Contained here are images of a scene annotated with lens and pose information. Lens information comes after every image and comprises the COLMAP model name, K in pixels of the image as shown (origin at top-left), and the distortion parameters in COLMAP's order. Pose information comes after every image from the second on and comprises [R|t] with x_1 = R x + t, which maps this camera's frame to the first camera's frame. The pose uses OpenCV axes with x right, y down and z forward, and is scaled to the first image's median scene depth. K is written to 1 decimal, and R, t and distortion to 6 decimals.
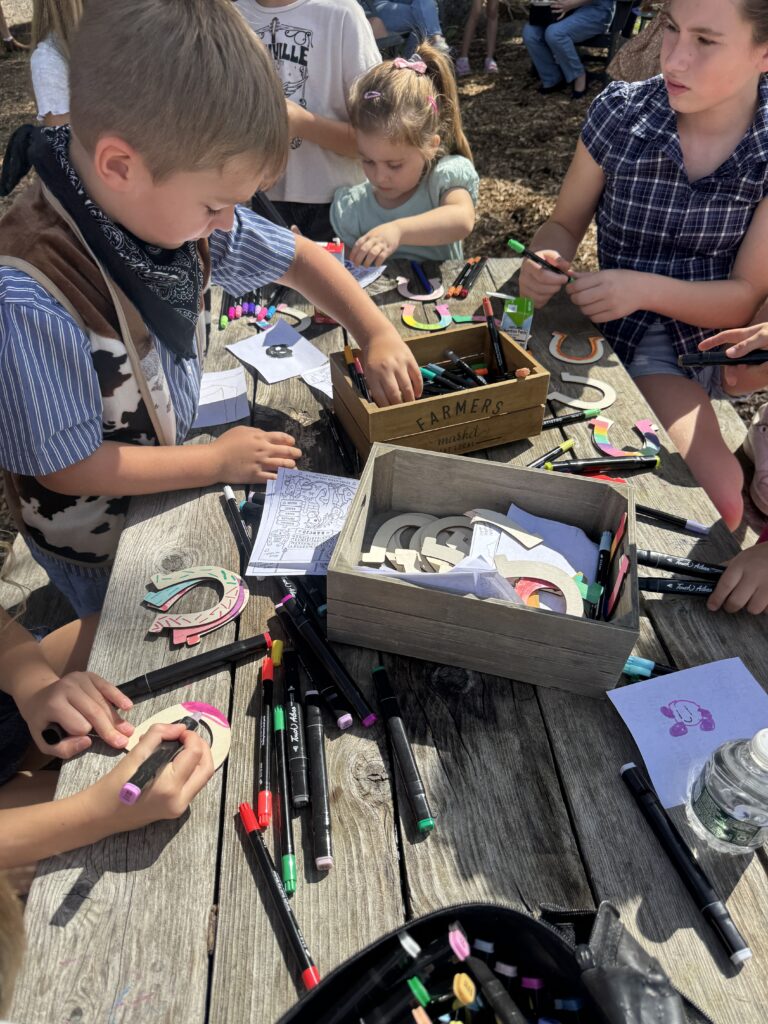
lens RADIAL K [[712.7, 0, 384.0], [0, 712.7, 512.0], [0, 0, 1]] dist [0.046787, -0.089670]
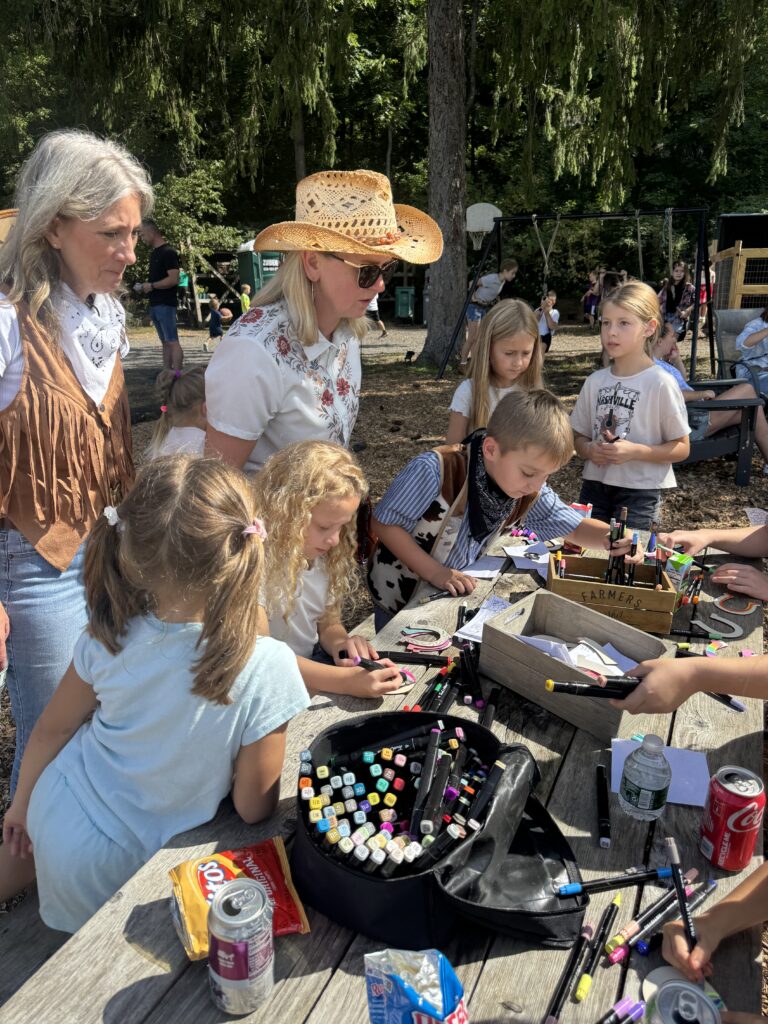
lens RADIAL K [[713.8, 0, 384.0], [0, 713.8, 512.0], [0, 0, 1]] dist [0.013902, -0.003798]
pose [[0.849571, 0.203982, -0.486437, 0.441630], [-0.375048, 0.882060, -0.285146, 0.361734], [0.370903, 0.424689, 0.825875, -0.667374]]
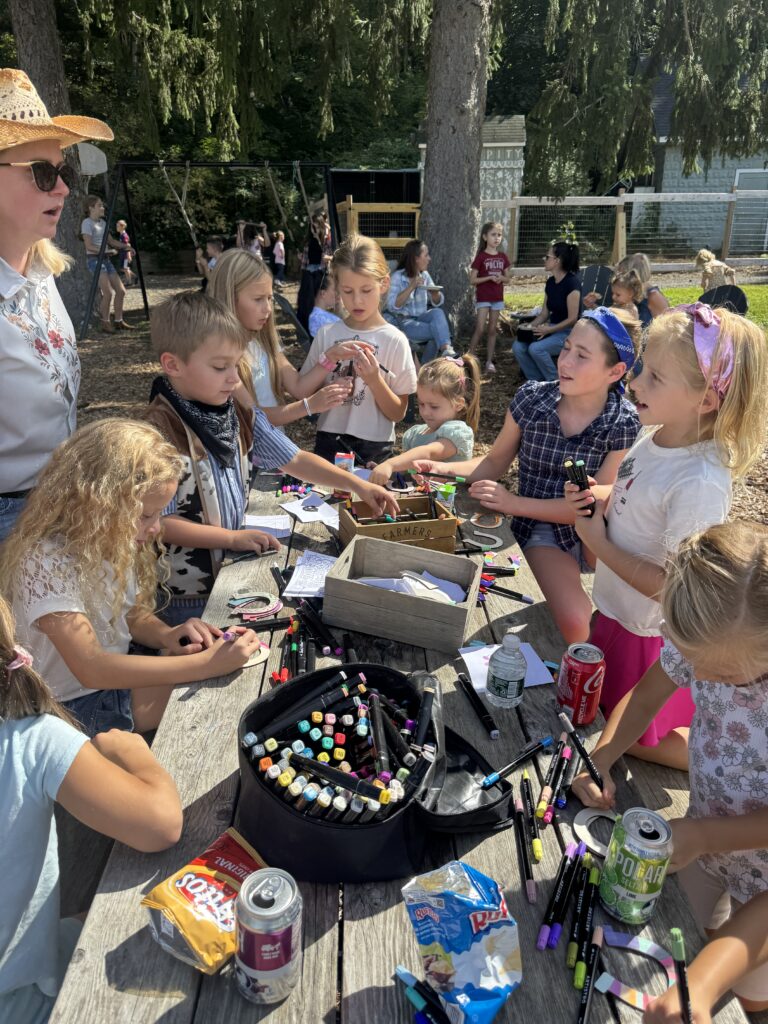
lens RADIAL K [[716.9, 0, 370.0], [0, 716.9, 512.8], [0, 0, 1]] dist [0.049886, -0.045175]
pose [[0.996095, 0.070649, -0.052945, 0.110691], [-0.084443, 0.937428, -0.337783, 0.452116], [0.025768, 0.340935, 0.939734, -0.770375]]
